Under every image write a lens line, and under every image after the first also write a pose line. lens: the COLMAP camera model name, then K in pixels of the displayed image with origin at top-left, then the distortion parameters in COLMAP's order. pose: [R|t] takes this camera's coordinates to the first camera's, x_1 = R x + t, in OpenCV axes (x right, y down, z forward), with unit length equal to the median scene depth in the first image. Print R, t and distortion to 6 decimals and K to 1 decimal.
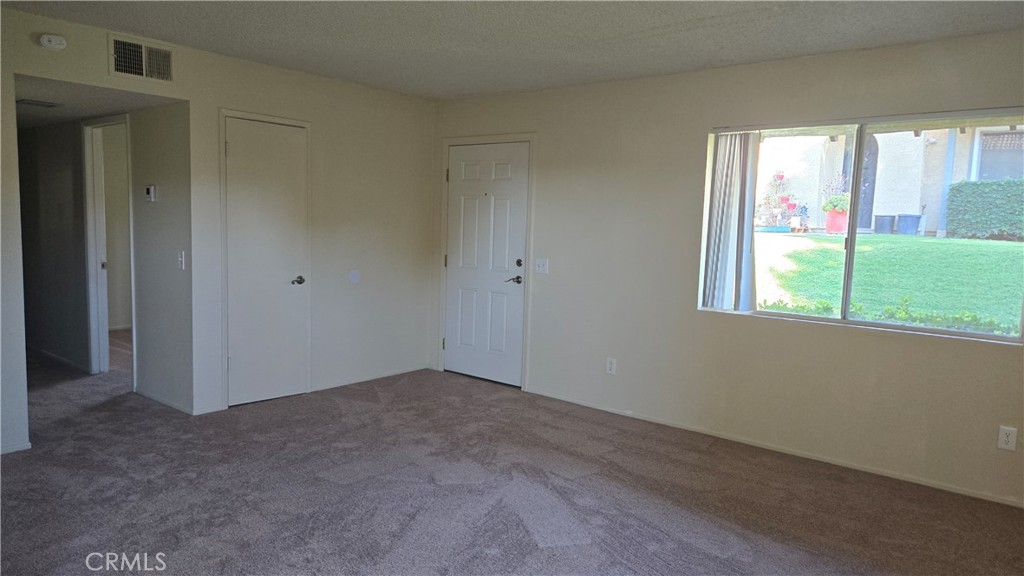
lens RADIAL K [[676.3, 0, 518.9], [0, 676.3, 289.0], [0, 0, 1]] dist [0.067236, -0.060185]
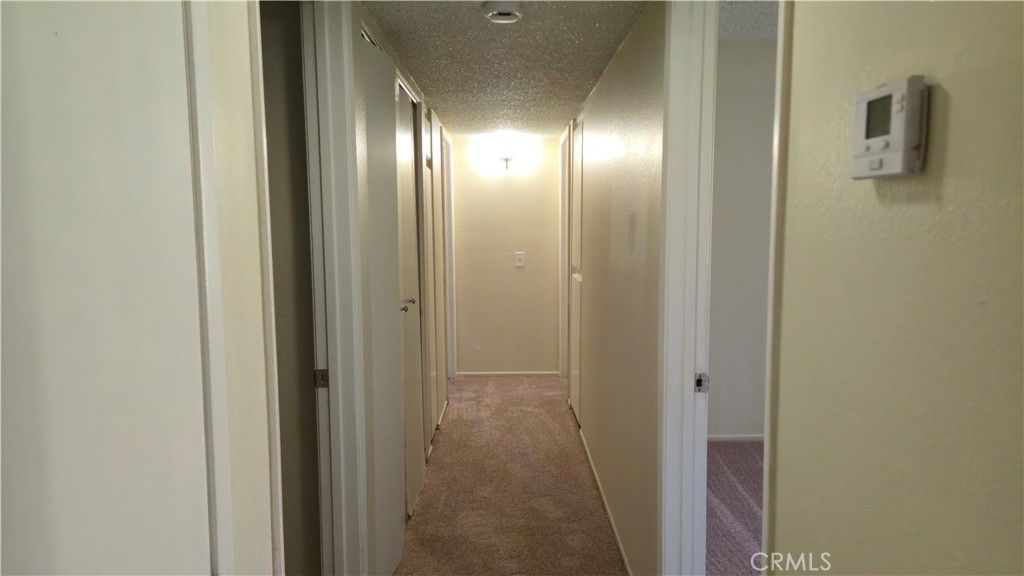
lens RADIAL K [[679.0, 0, 512.0], [0, 679.0, 288.0], [0, 0, 1]] dist [0.070194, -0.064247]
pose [[0.677086, 0.038387, -0.734902, -0.424485], [-0.044162, 0.998958, 0.011493, -0.078962], [0.734577, 0.024673, 0.678076, 0.707351]]
